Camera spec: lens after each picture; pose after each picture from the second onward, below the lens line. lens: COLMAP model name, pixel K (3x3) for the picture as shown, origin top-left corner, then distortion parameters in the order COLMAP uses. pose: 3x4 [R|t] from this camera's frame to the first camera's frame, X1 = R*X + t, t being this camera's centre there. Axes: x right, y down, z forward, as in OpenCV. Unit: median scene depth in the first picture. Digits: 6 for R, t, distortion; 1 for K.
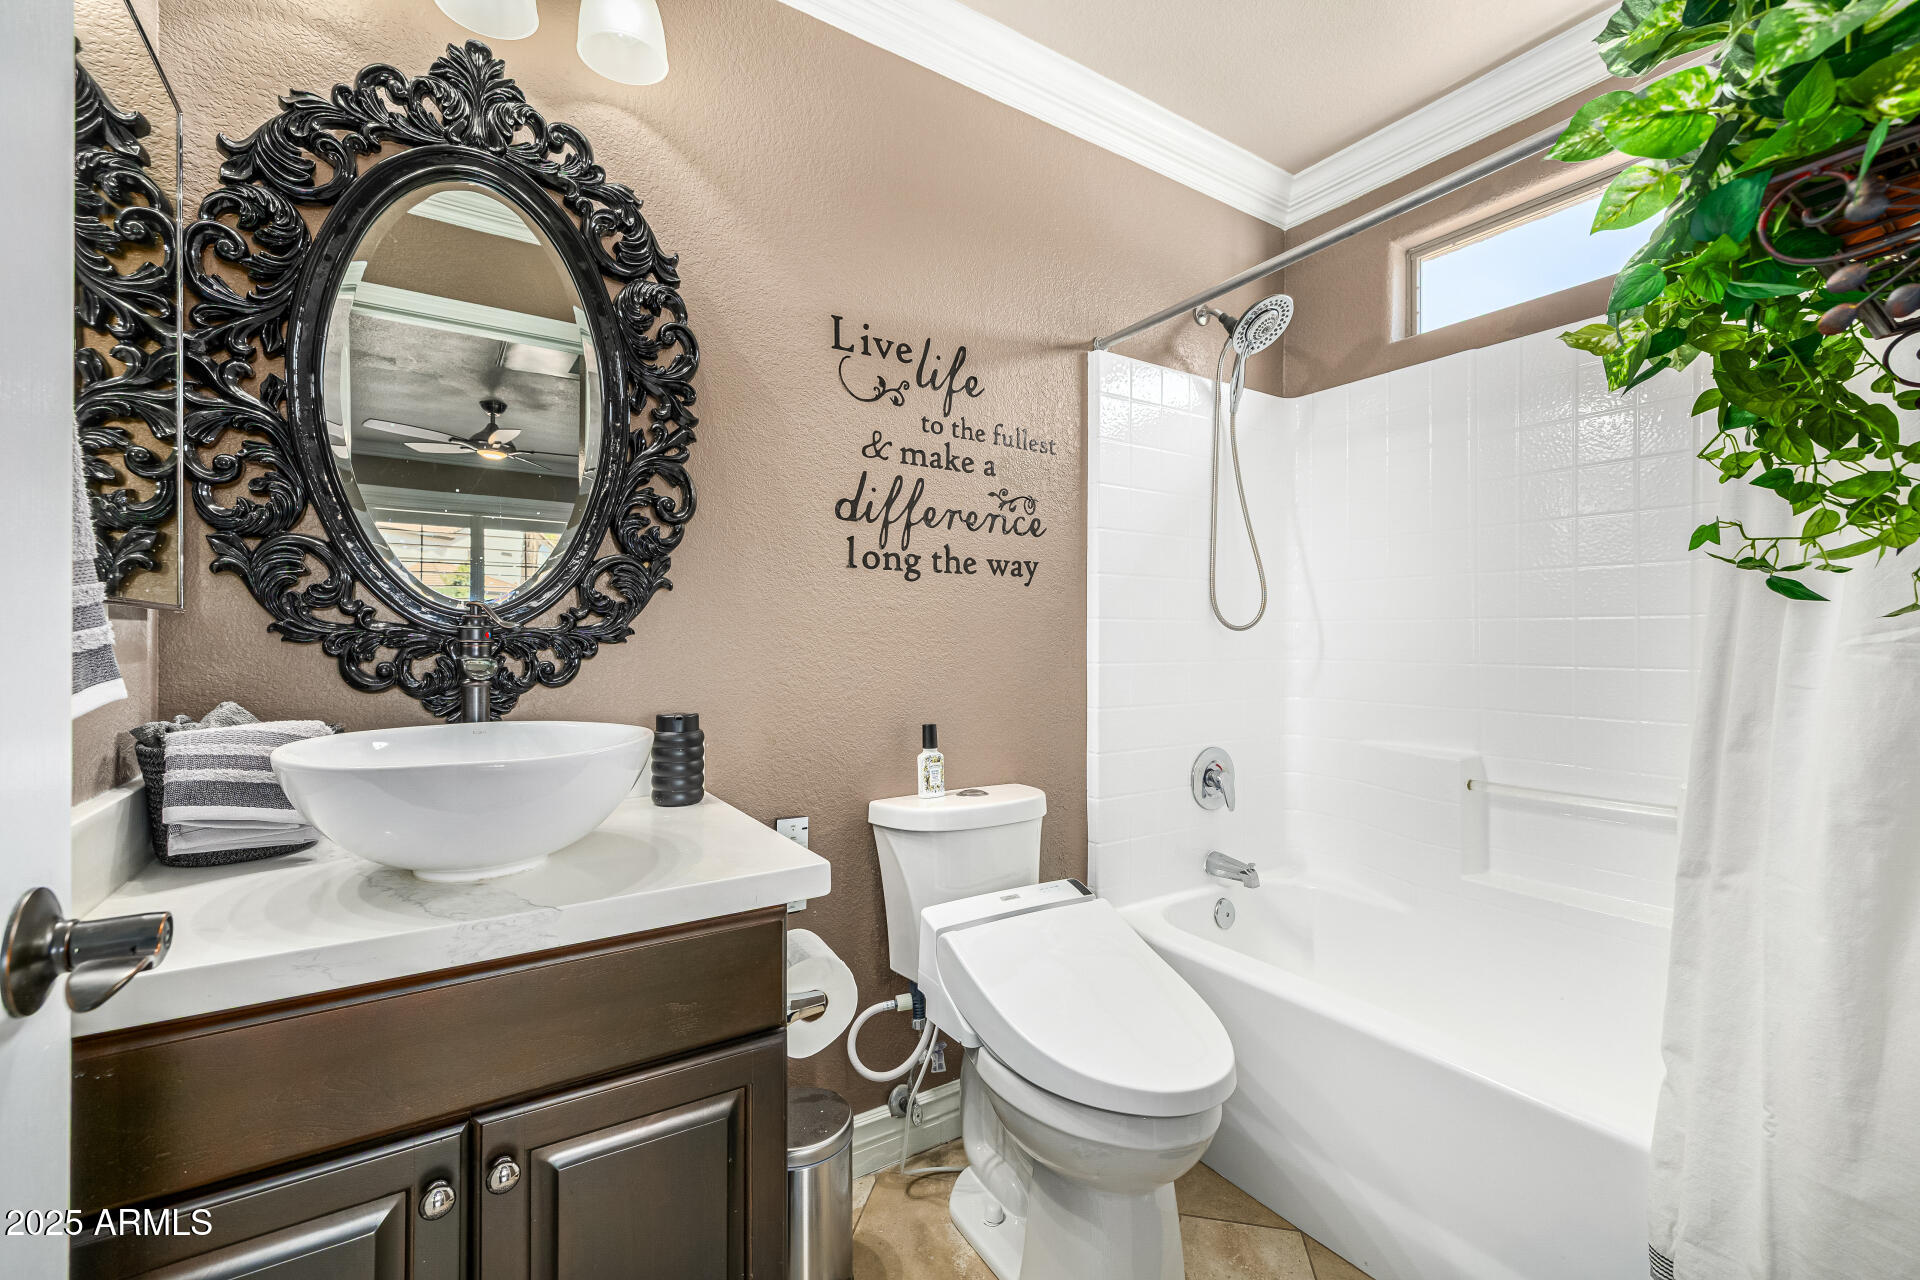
lens RADIAL K [[810.9, 0, 960.0], [0, 810.9, 640.0], [0, 0, 1]] dist [0.002305, 0.000234]
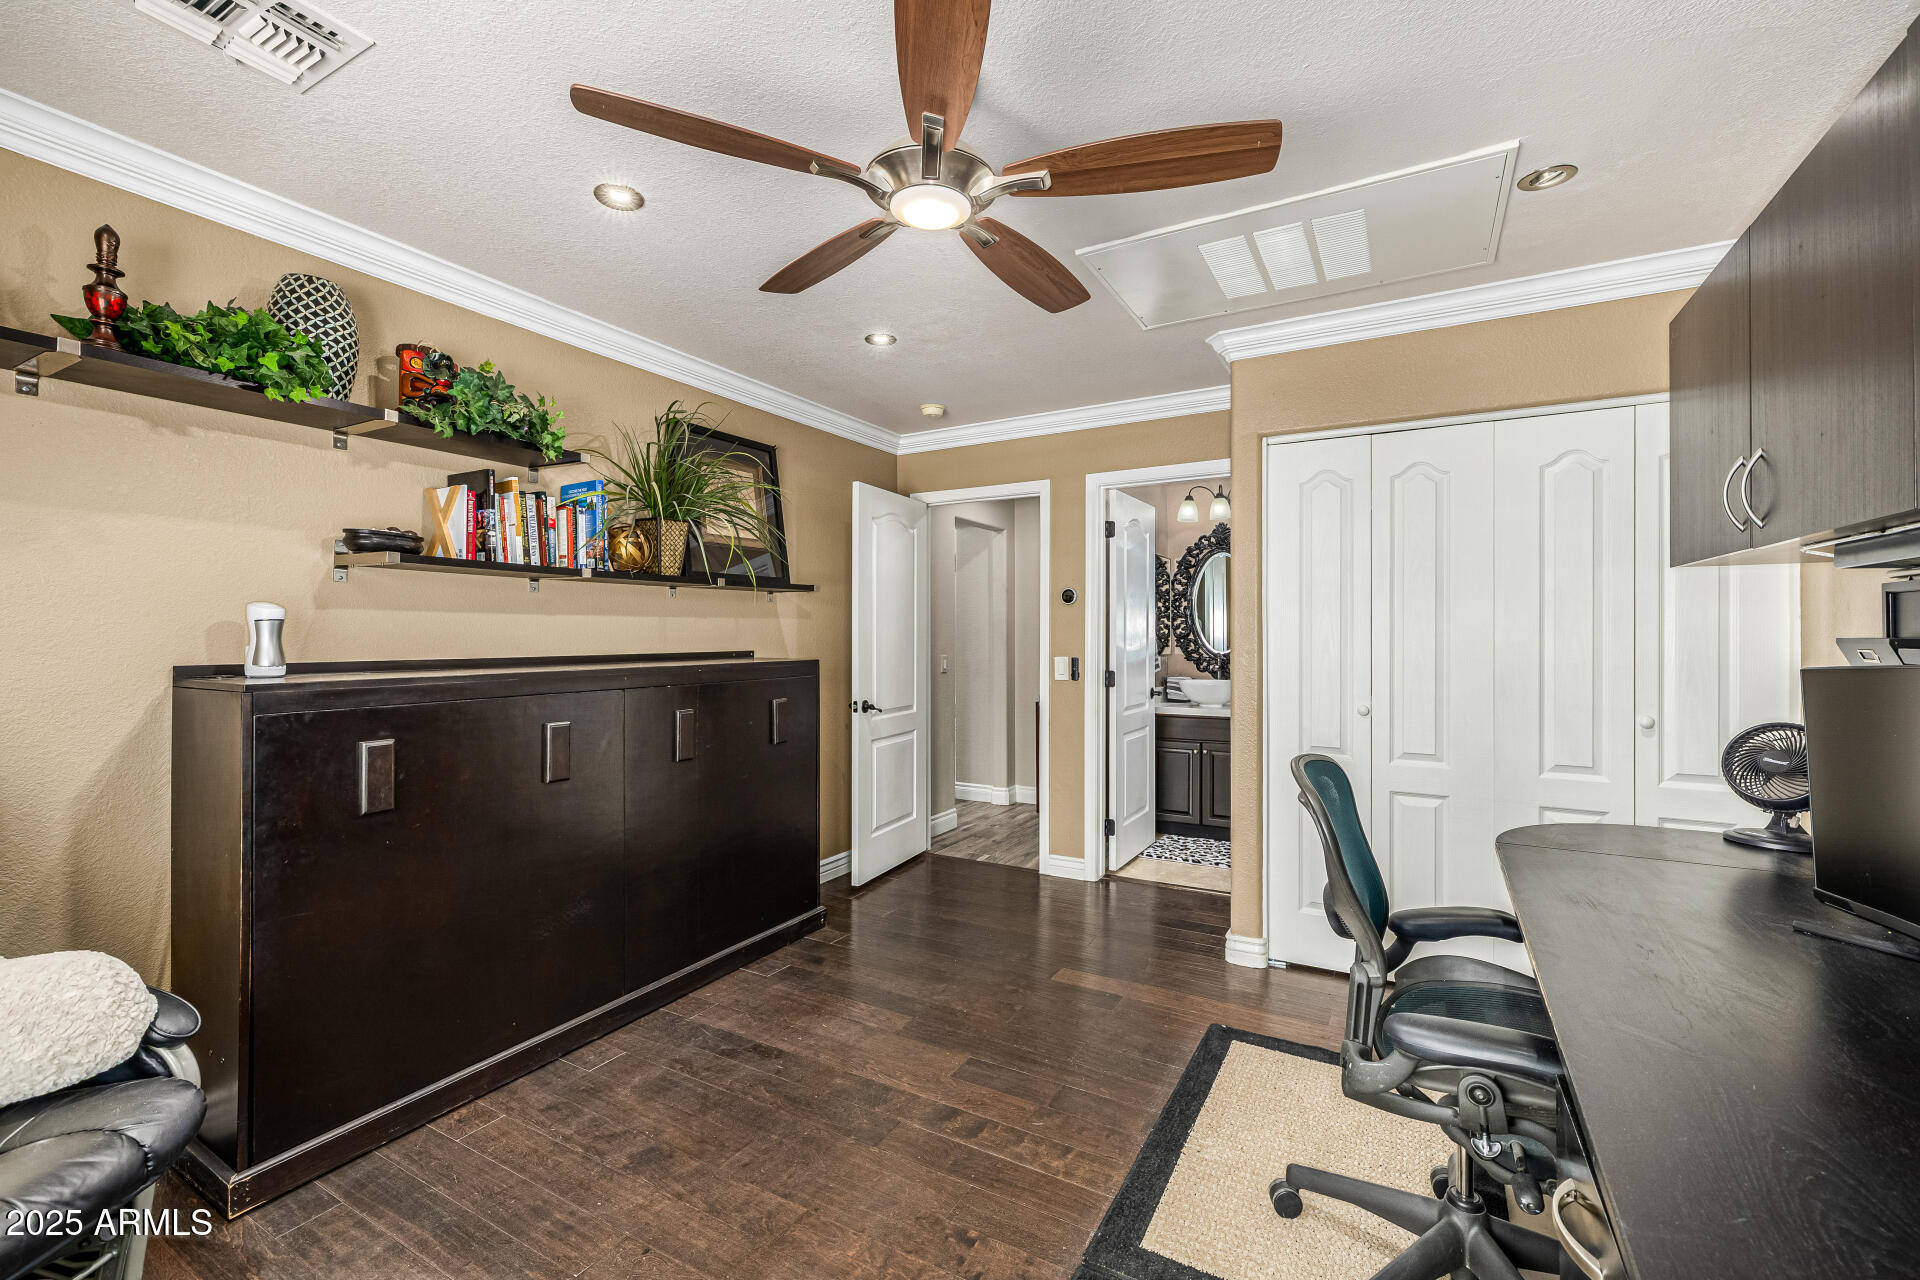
lens RADIAL K [[810.9, 0, 960.0], [0, 810.9, 640.0], [0, 0, 1]] dist [0.002305, 0.000234]
pose [[0.455900, 0.000754, -0.890031, 2.818786], [0.001745, 0.999997, 0.001741, -0.131296], [0.890029, -0.002347, 0.455897, -2.374193]]
